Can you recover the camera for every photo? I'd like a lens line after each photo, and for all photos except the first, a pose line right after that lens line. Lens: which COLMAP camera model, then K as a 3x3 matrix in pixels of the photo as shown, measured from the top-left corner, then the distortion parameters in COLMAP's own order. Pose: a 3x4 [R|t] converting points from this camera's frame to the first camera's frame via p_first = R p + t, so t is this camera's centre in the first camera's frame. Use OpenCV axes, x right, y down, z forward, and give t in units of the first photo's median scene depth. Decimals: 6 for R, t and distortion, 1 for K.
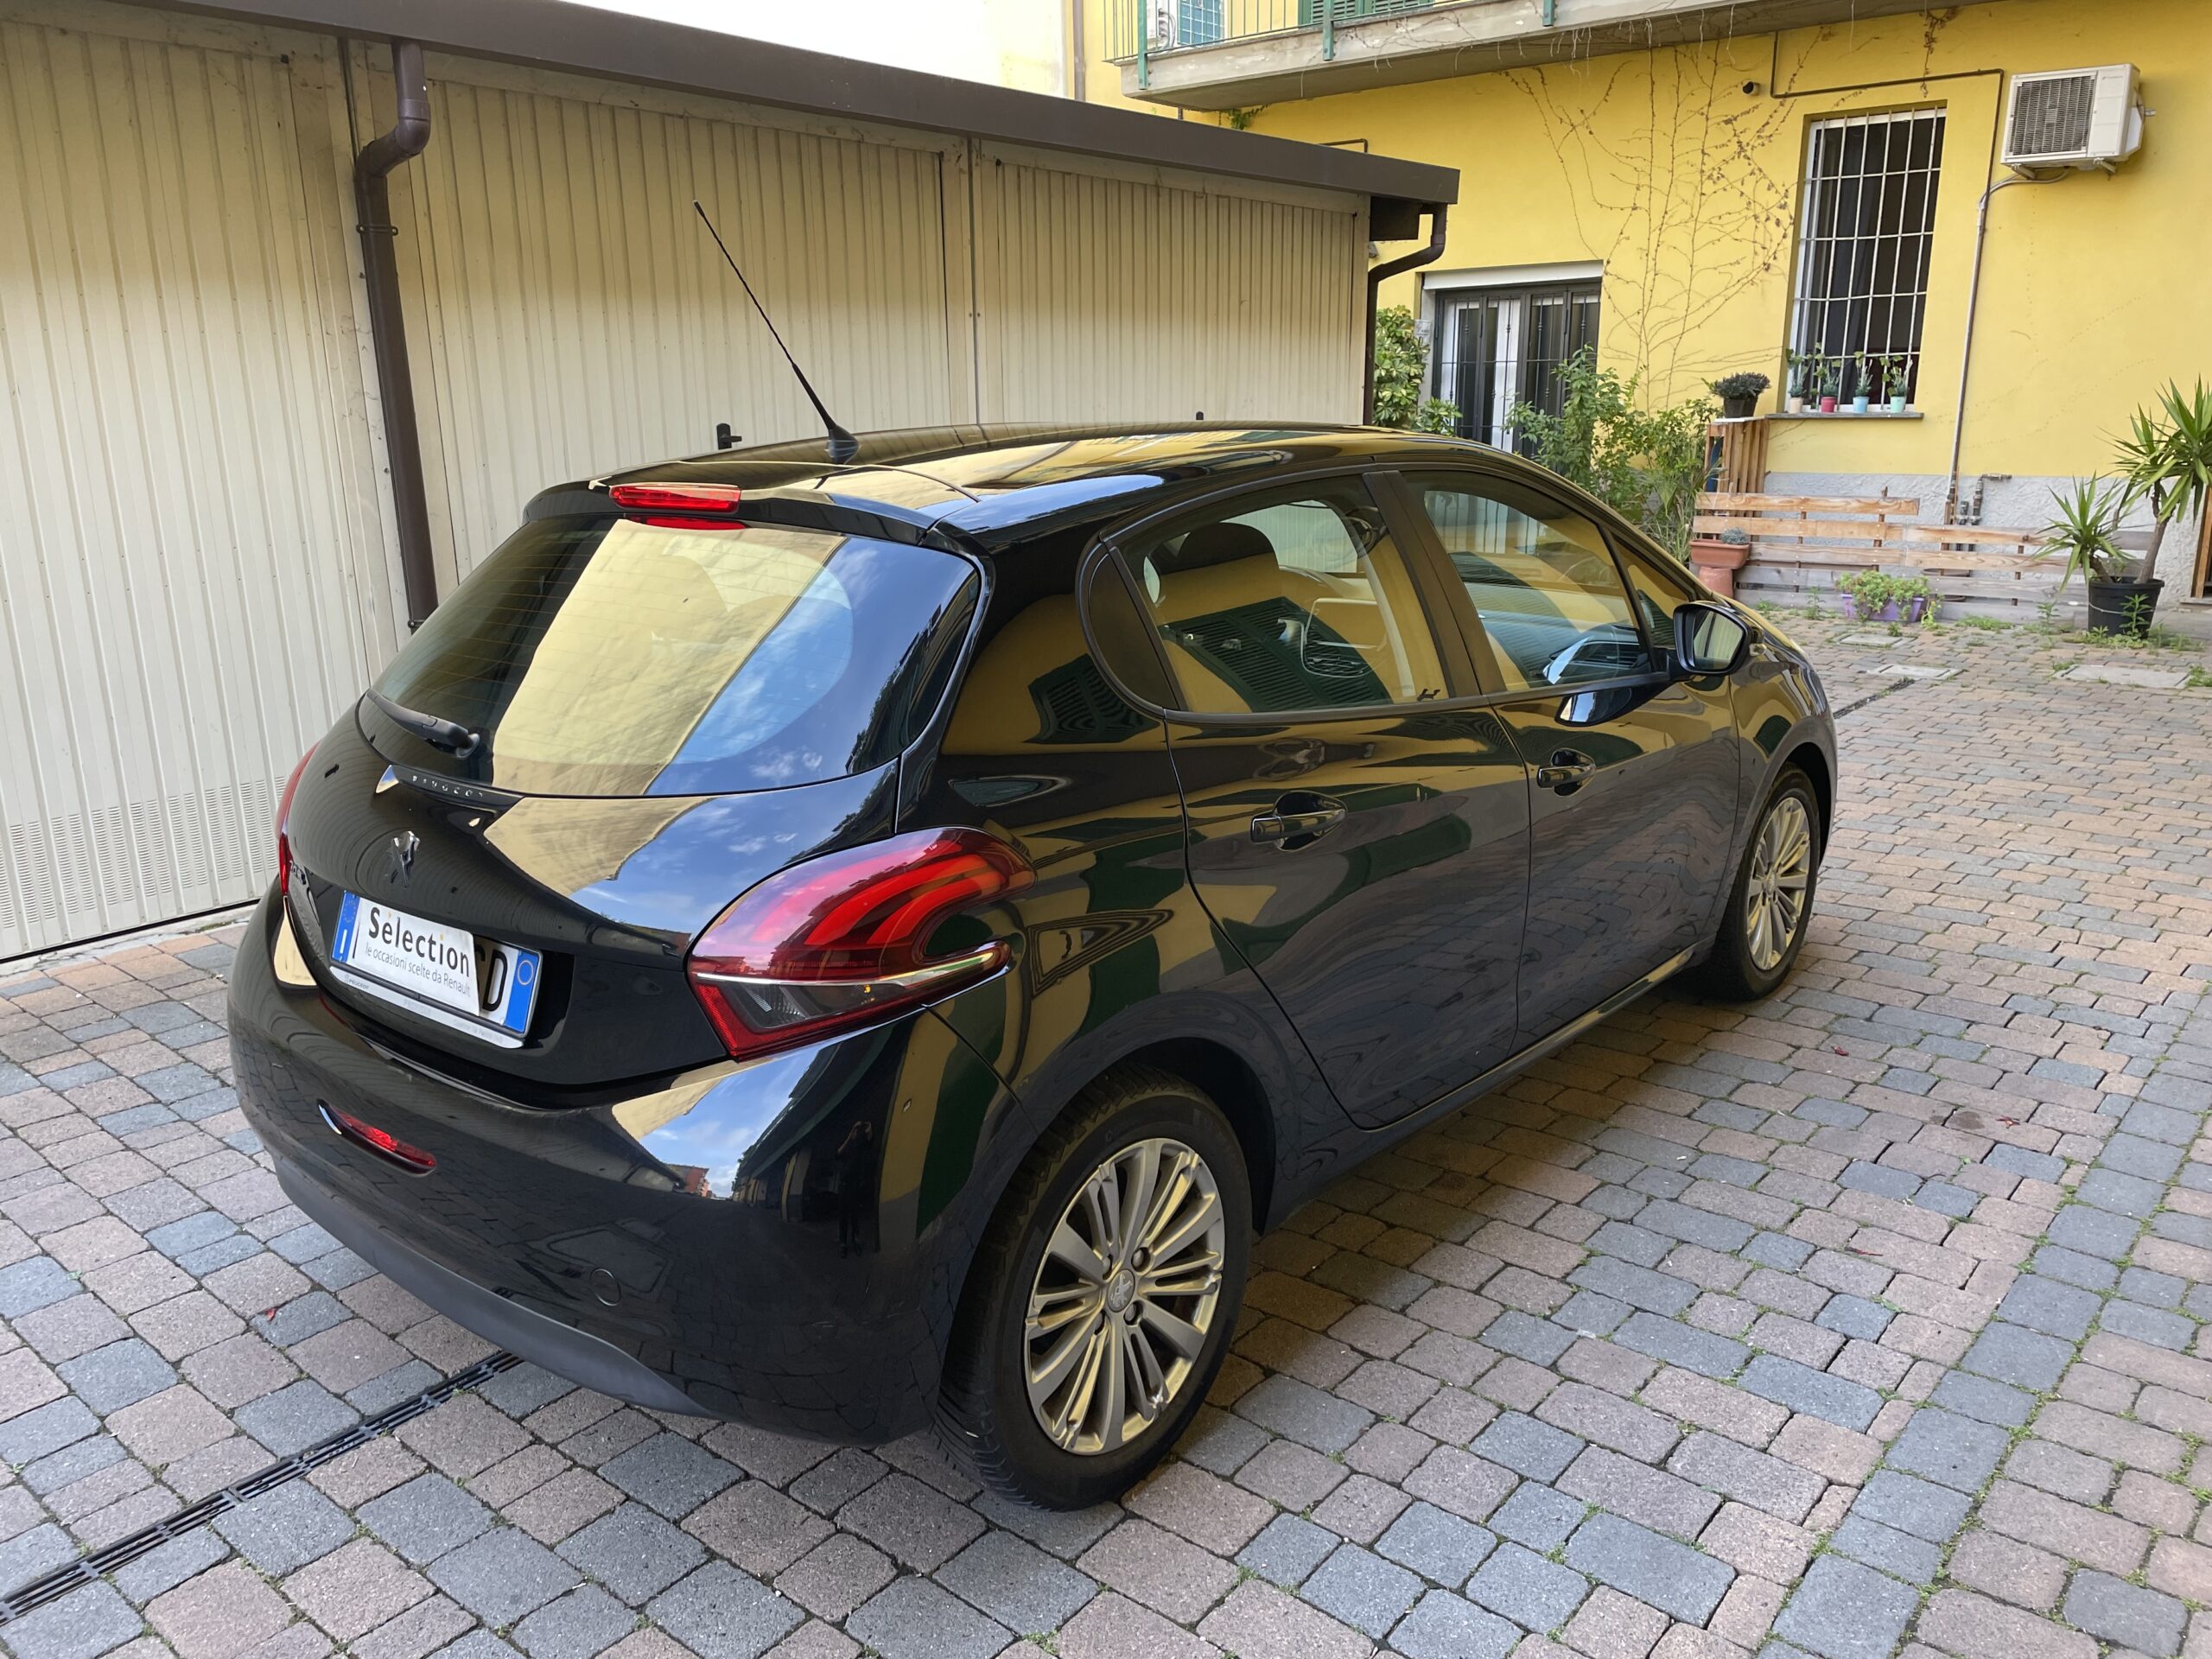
lens RADIAL K [[1665.6, 0, 1121.1], [0, 1665.6, 841.4], [0, 0, 1]] dist [0.084289, -0.100378]
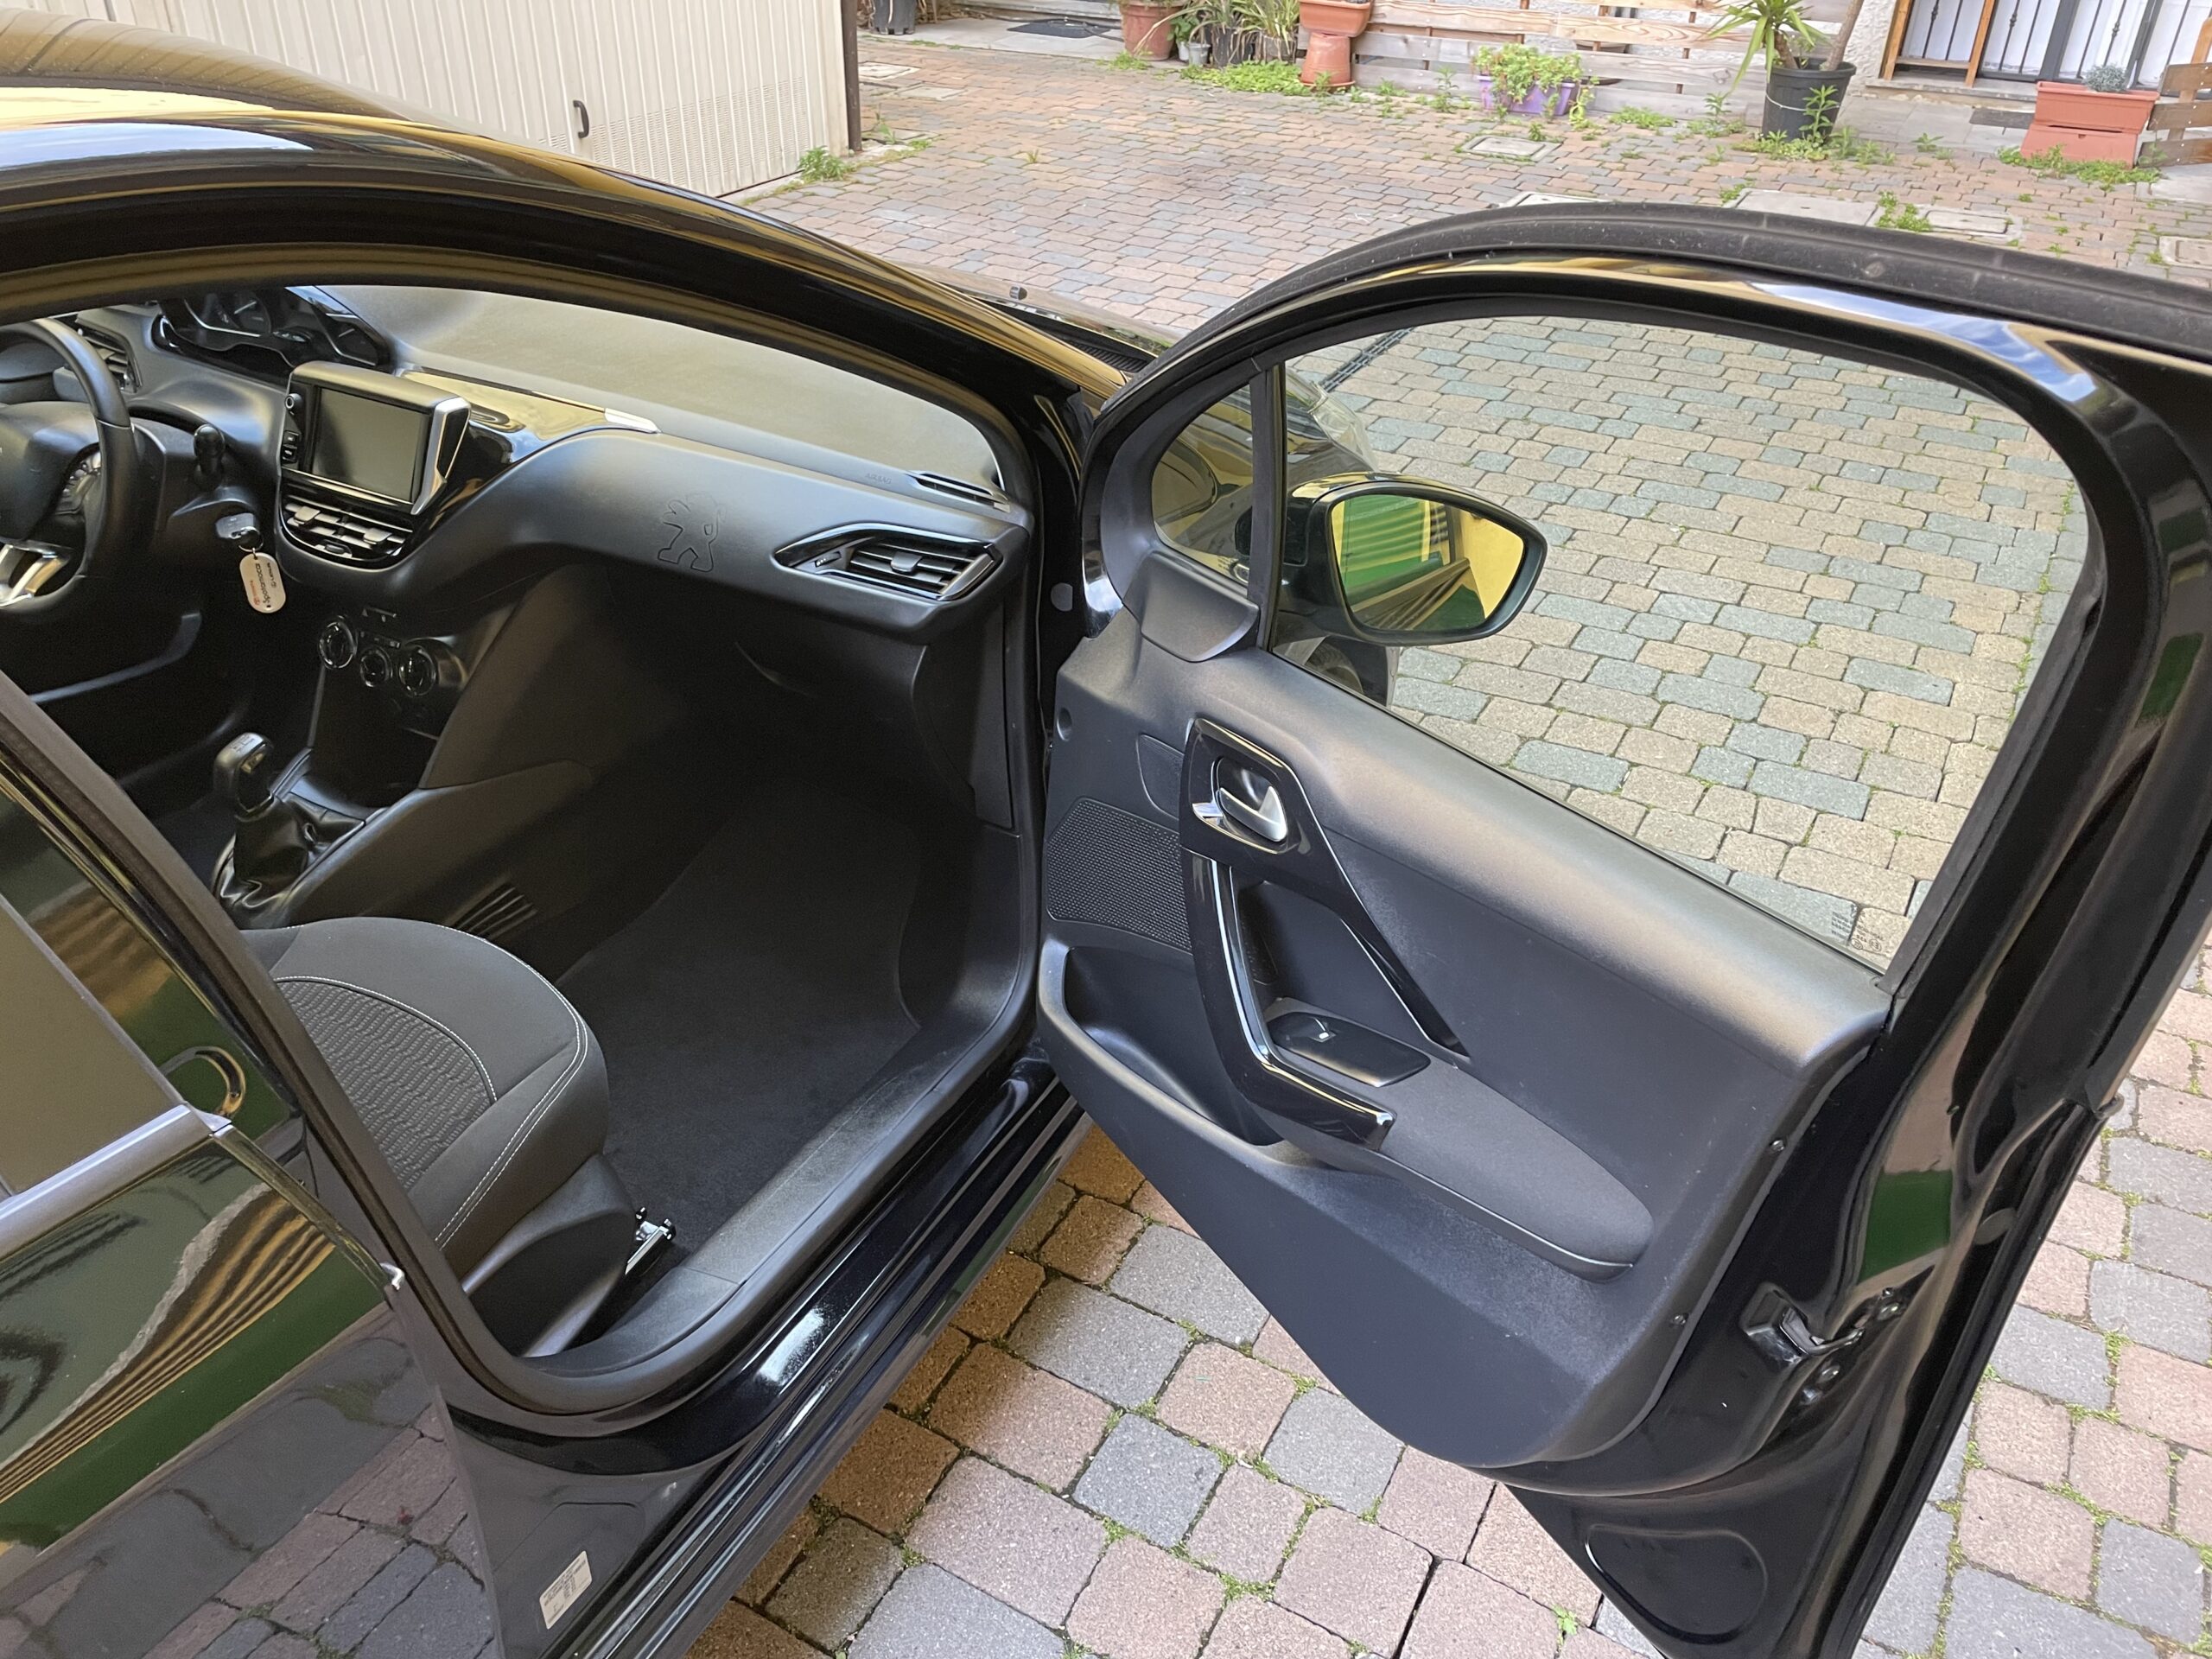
lens RADIAL K [[1665.6, 0, 1079.7], [0, 1665.6, 806.1], [0, 0, 1]] dist [0.084289, -0.100378]
pose [[0.983967, -0.074460, 0.162065, 0.096757], [0.022707, 0.953589, 0.300255, -0.066239], [-0.176901, -0.291761, 0.939990, 0.204732]]
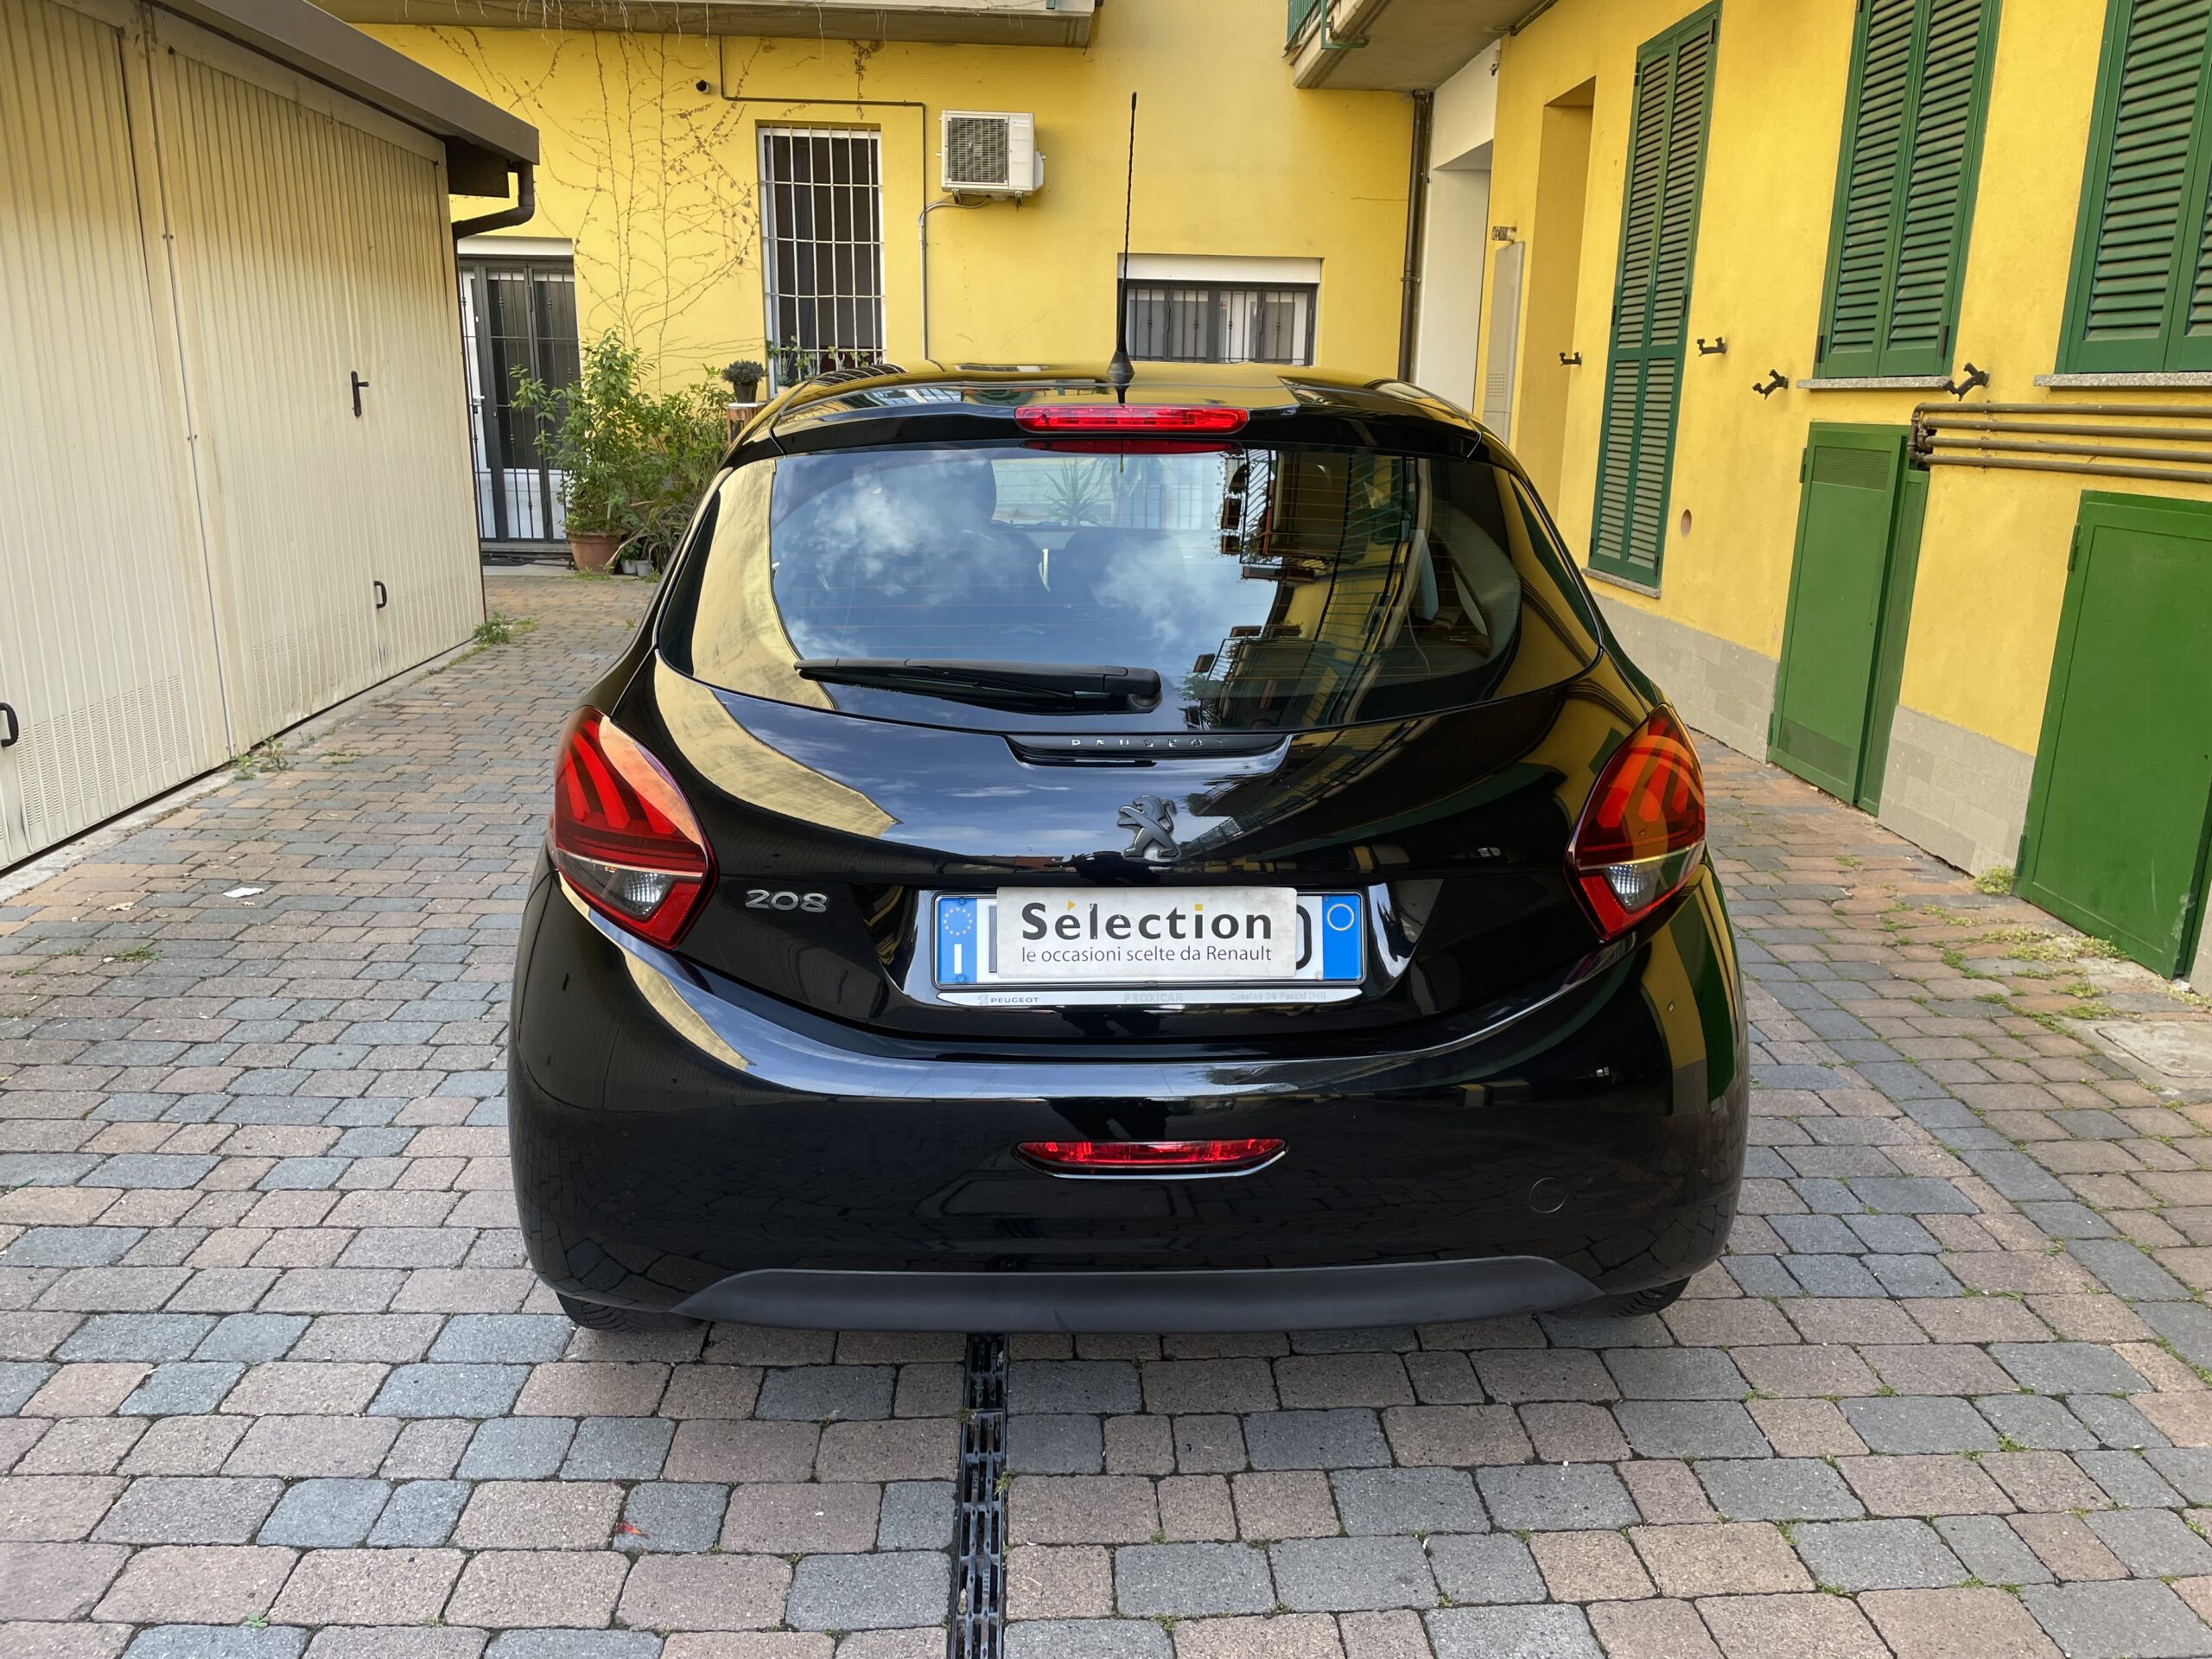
lens RADIAL K [[1665.6, 0, 1128.4], [0, 1665.6, 840.7], [0, 0, 1]] dist [0.084289, -0.100378]
pose [[0.733233, -0.152923, 0.662558, -0.224535], [0.152283, 0.986564, 0.059178, -0.007845], [-0.662706, 0.057505, 0.746669, 0.082796]]
